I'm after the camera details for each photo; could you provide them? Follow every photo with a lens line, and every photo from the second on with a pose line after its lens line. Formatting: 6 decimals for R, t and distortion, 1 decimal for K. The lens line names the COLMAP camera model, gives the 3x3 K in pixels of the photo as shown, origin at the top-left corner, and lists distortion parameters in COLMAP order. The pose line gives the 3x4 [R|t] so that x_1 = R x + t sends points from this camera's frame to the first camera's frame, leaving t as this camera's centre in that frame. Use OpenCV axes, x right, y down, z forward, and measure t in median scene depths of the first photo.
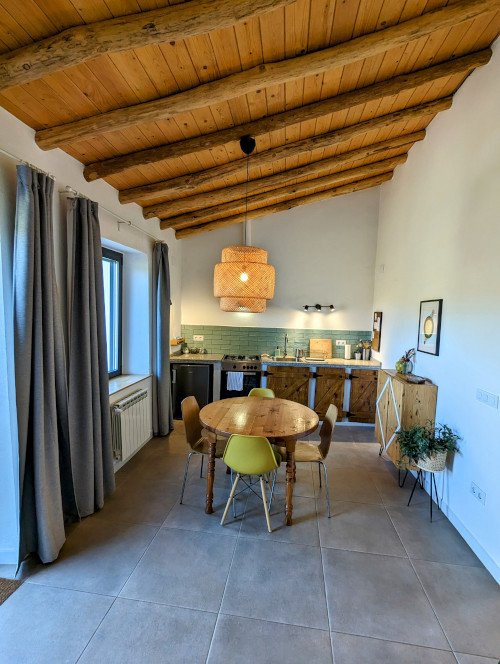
lens RADIAL K [[316.5, 0, 248.2], [0, 316.5, 331.4], [0, 0, 1]] dist [0.003862, -0.000370]
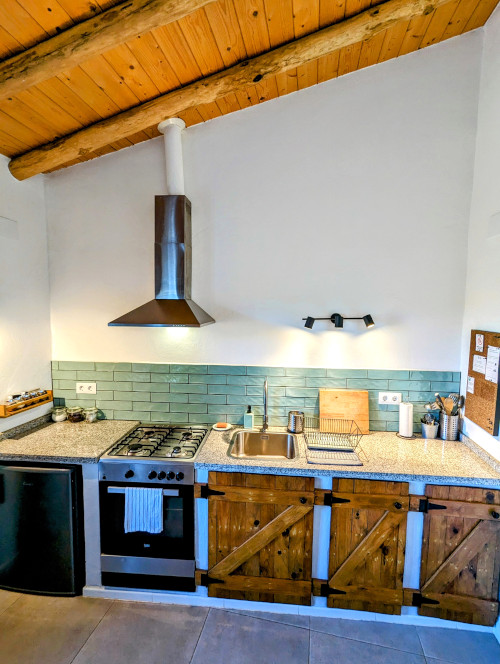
lens RADIAL K [[316.5, 0, 251.1], [0, 316.5, 334.5], [0, 0, 1]] dist [0.003862, -0.000370]
pose [[0.997583, -0.015104, -0.067828, 0.131328], [0.015897, 0.999811, 0.011167, -0.063812], [0.067646, -0.012218, 0.997635, 0.549369]]
